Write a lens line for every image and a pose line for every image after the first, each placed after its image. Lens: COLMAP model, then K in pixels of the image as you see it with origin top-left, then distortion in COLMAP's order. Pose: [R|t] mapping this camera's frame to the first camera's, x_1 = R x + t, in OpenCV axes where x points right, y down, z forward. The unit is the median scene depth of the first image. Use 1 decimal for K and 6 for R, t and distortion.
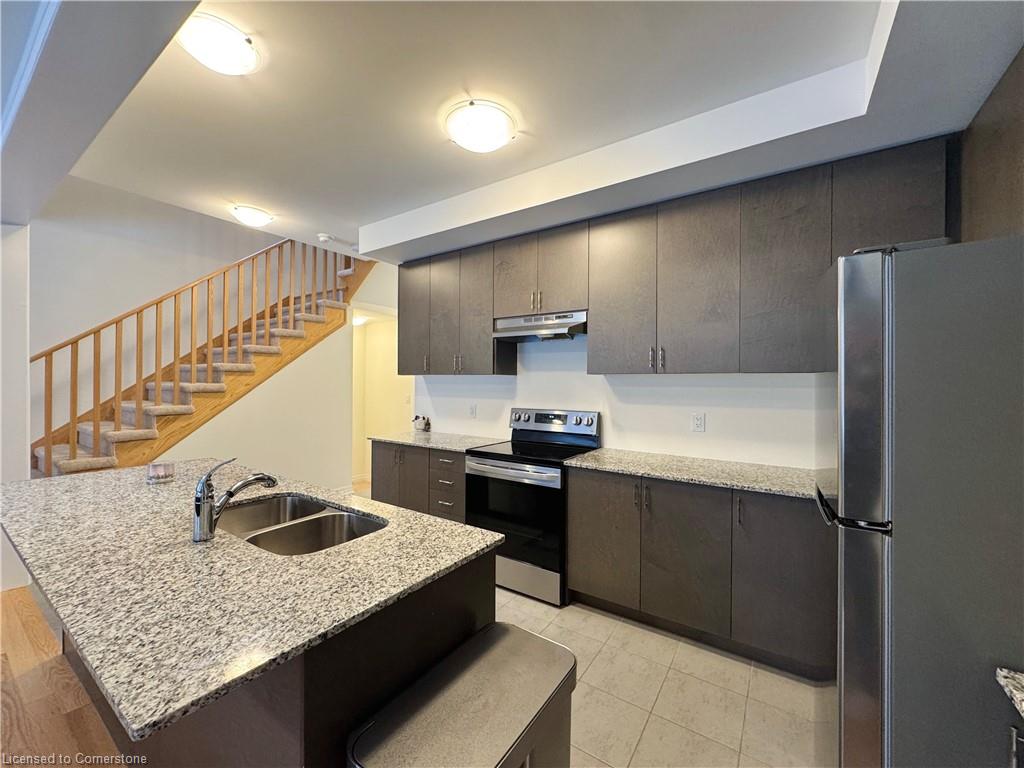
lens RADIAL K [[408.3, 0, 510.3], [0, 408.3, 381.3], [0, 0, 1]] dist [-0.002760, -0.000719]
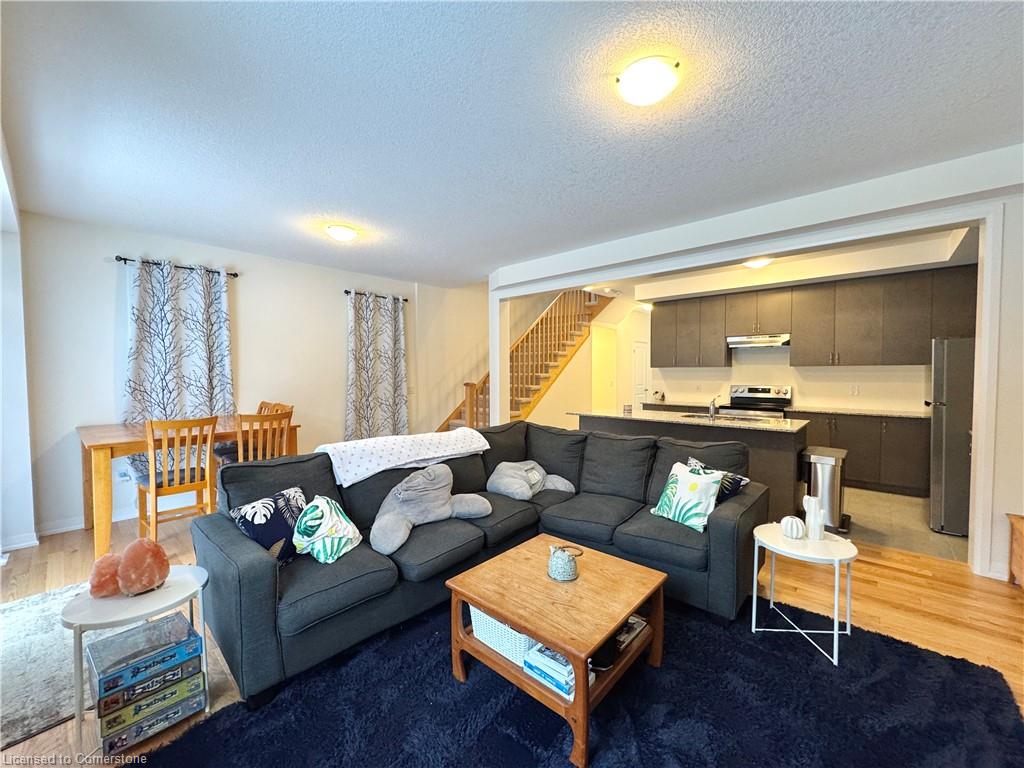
lens RADIAL K [[408.3, 0, 514.0], [0, 408.3, 383.2], [0, 0, 1]] dist [-0.002760, -0.000719]
pose [[0.991434, -0.005500, -0.130493, -0.746346], [0.008901, 0.999635, 0.025493, 0.001703], [0.130305, -0.026436, 0.991121, -0.950730]]
